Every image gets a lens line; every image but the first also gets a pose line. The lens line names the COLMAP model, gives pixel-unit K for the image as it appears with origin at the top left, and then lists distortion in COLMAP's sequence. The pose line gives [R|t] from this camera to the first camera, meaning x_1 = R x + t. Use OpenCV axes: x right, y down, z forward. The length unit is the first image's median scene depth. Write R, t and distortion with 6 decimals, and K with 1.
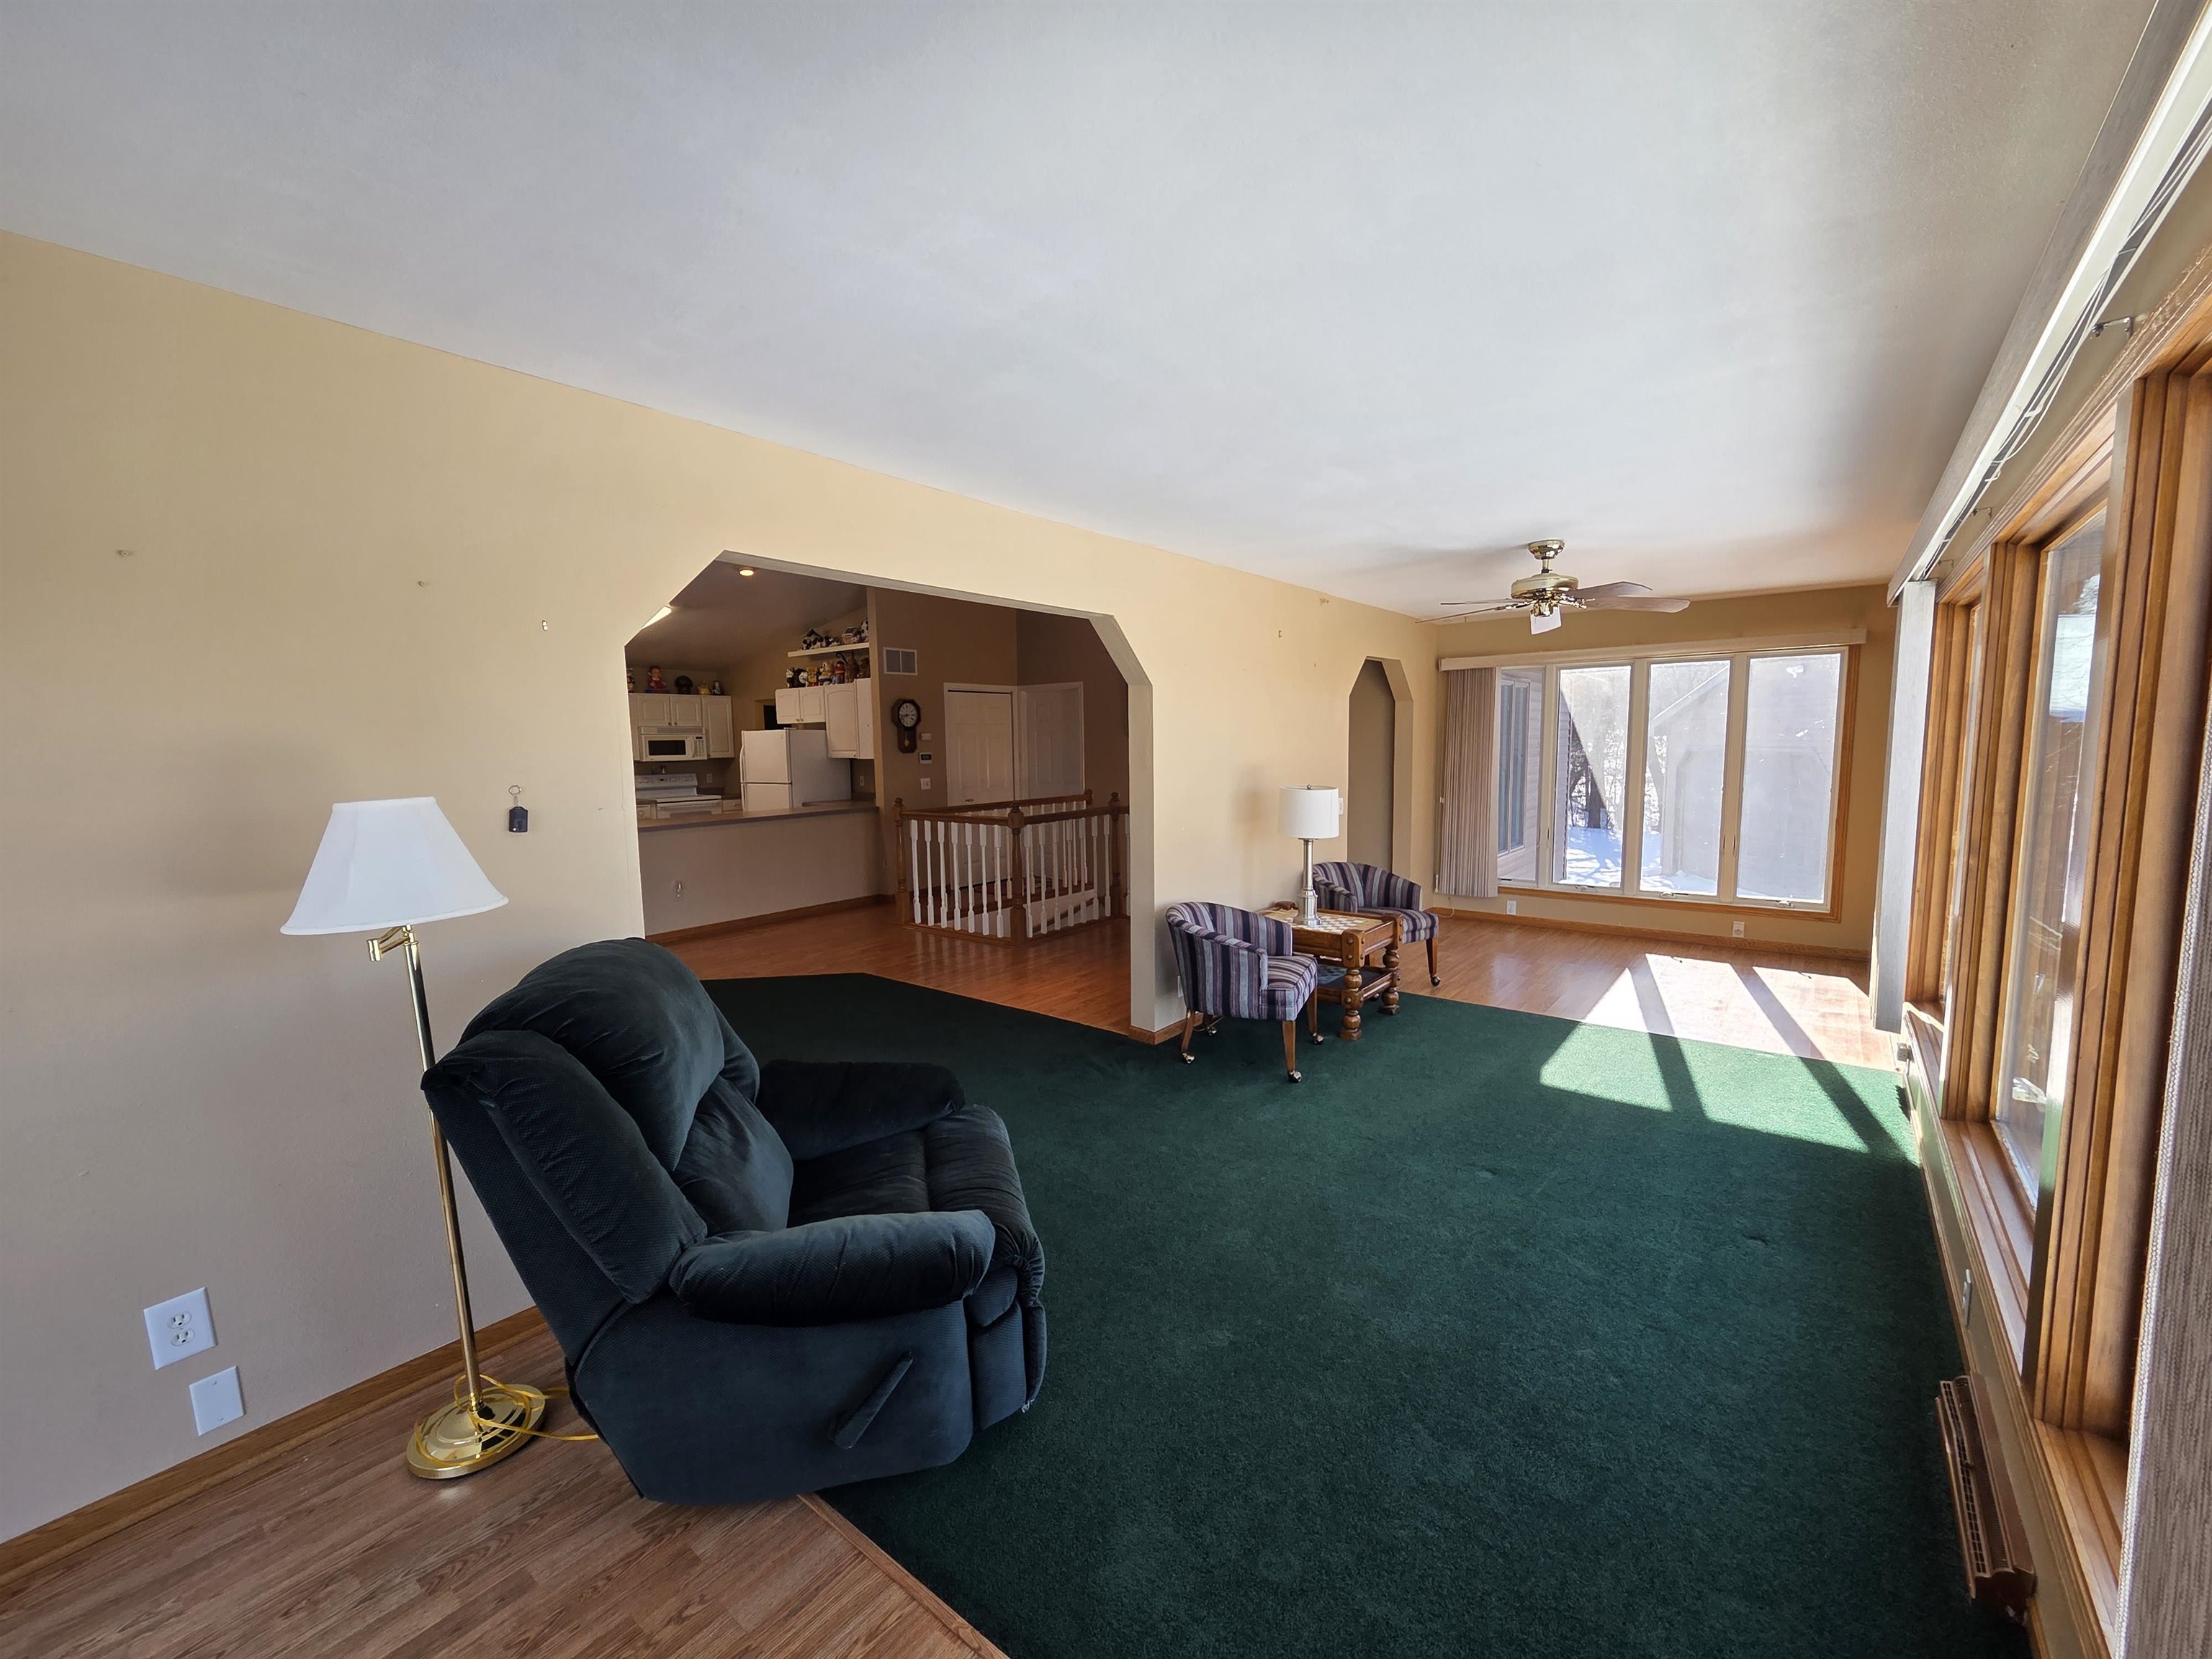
lens RADIAL K [[909.0, 0, 1114.3], [0, 909.0, 837.7], [0, 0, 1]] dist [0.000334, -0.000235]
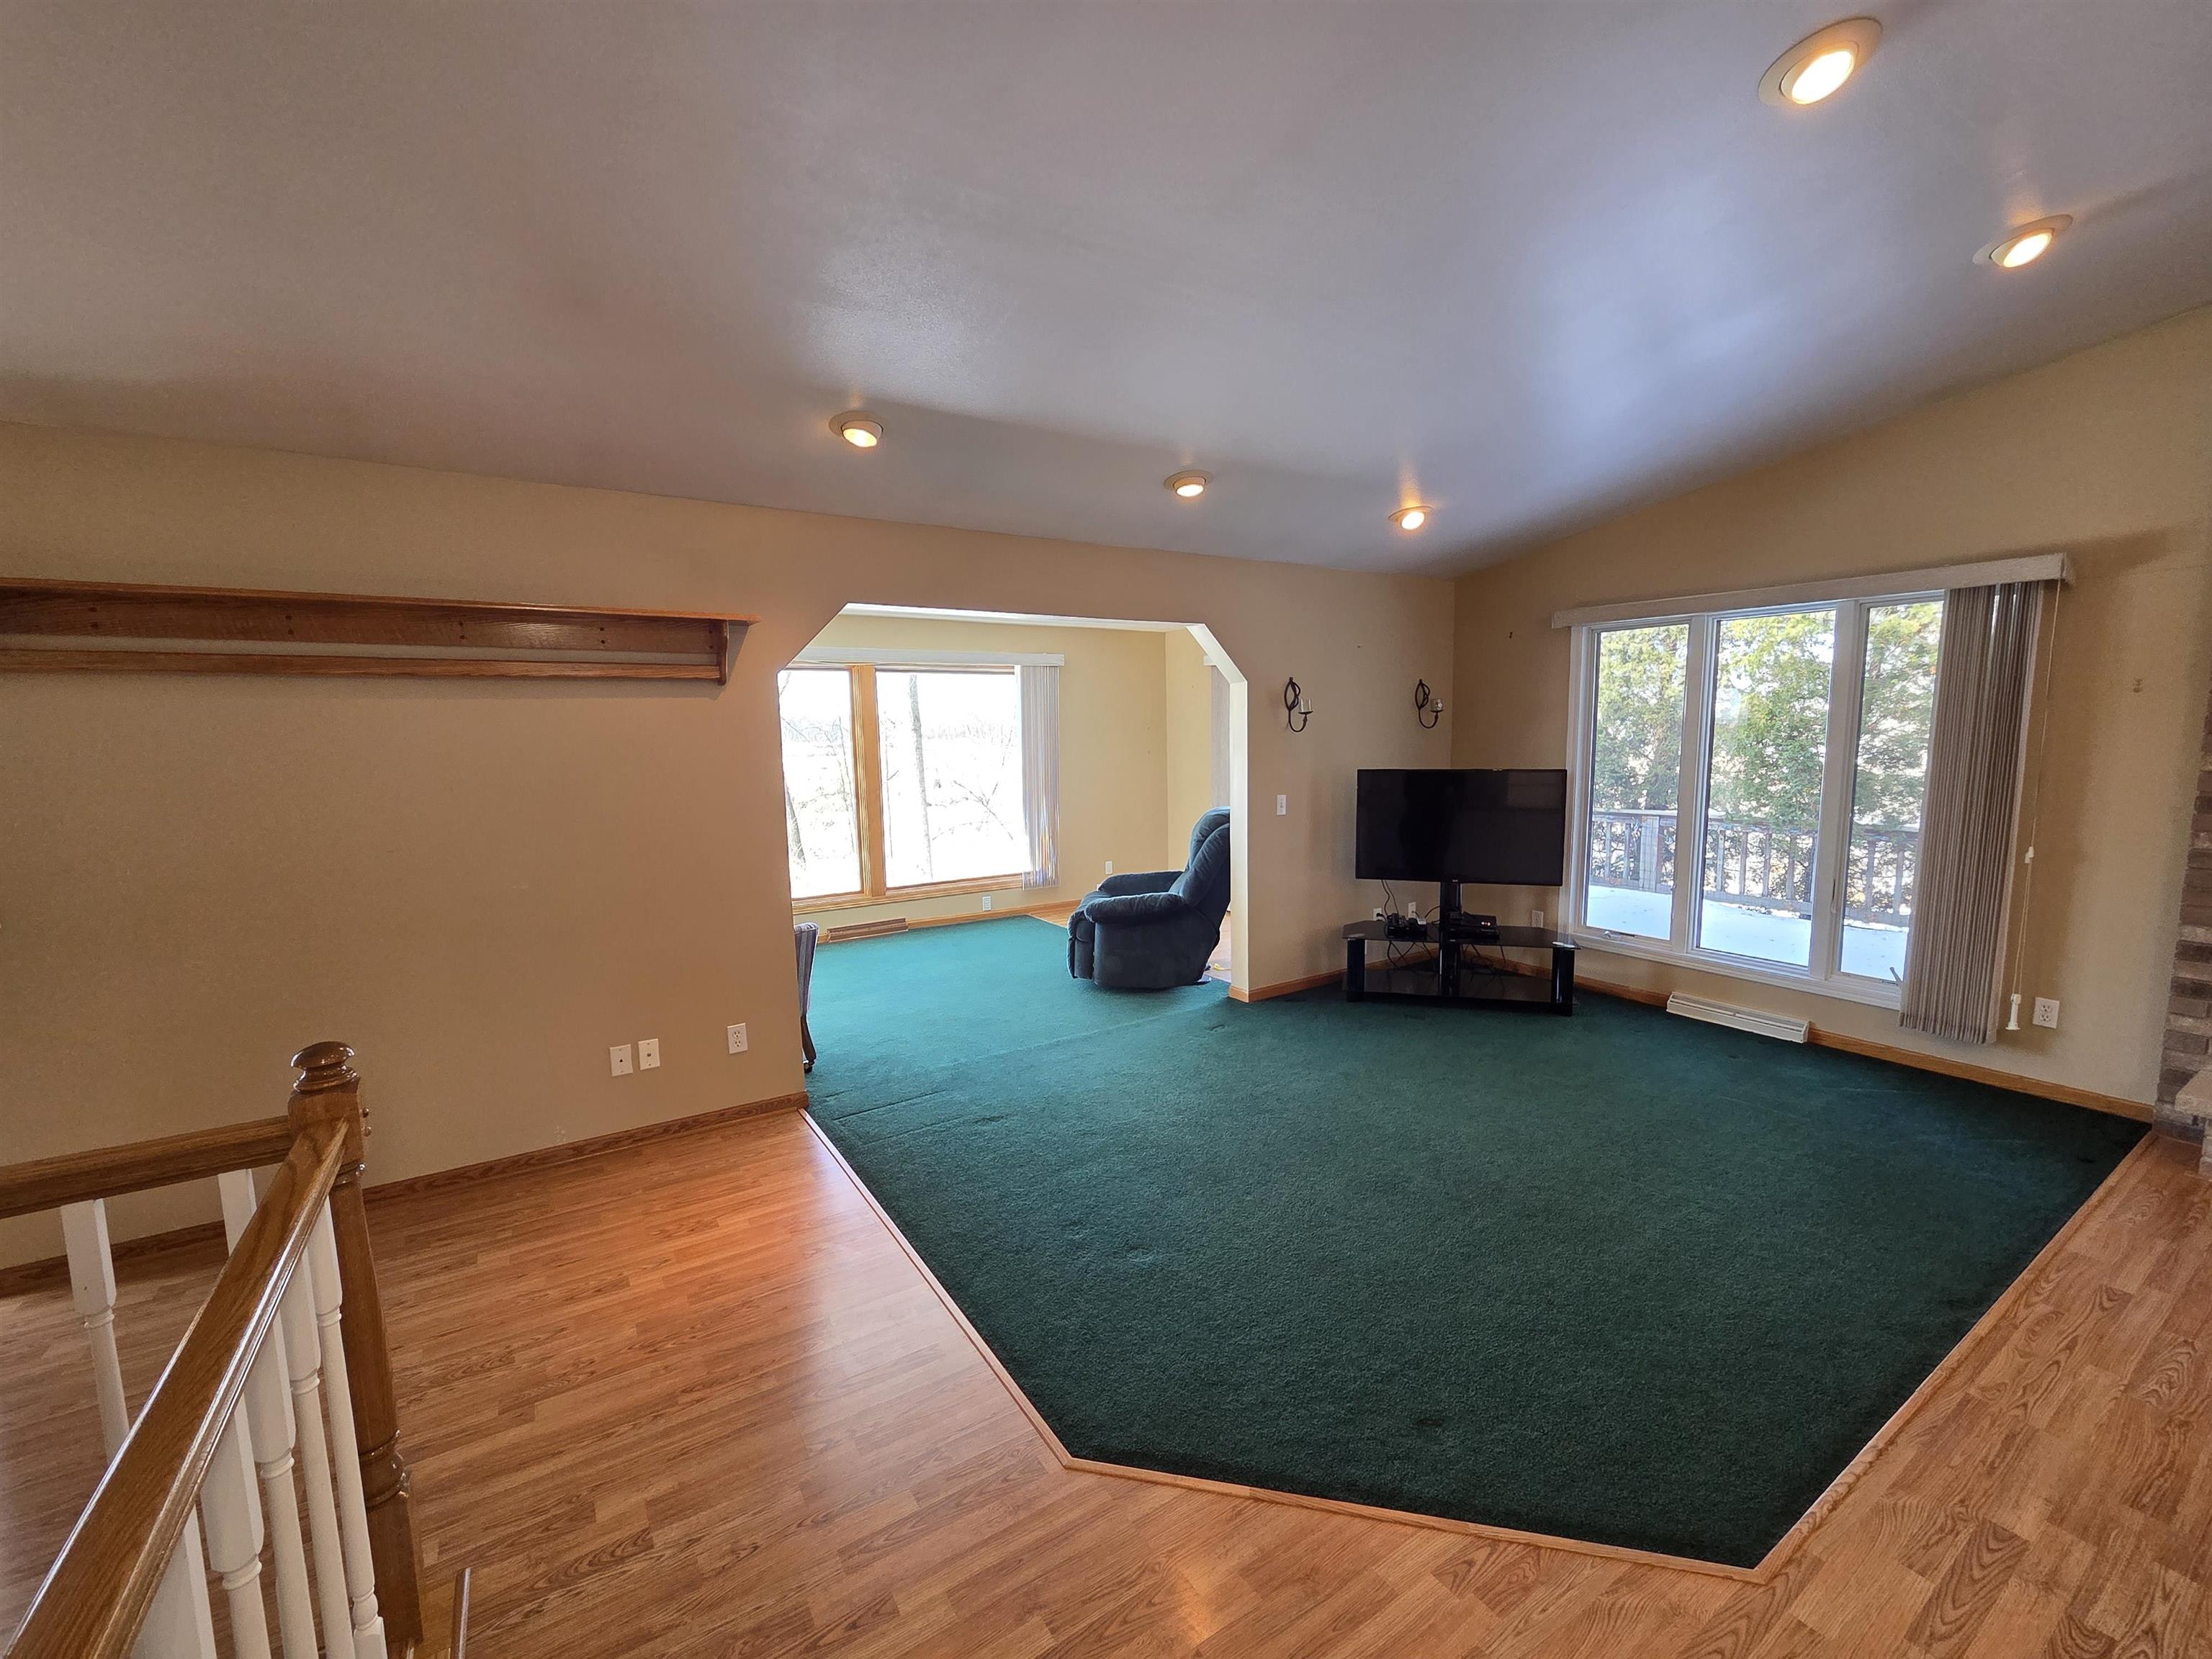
lens RADIAL K [[909.0, 0, 1114.3], [0, 909.0, 837.7], [0, 0, 1]] dist [0.000334, -0.000235]
pose [[-0.943870, -0.009474, 0.330181, -0.246738], [0.064820, 0.974841, 0.213270, -0.082693], [-0.323894, 0.222702, -0.919509, 0.778222]]
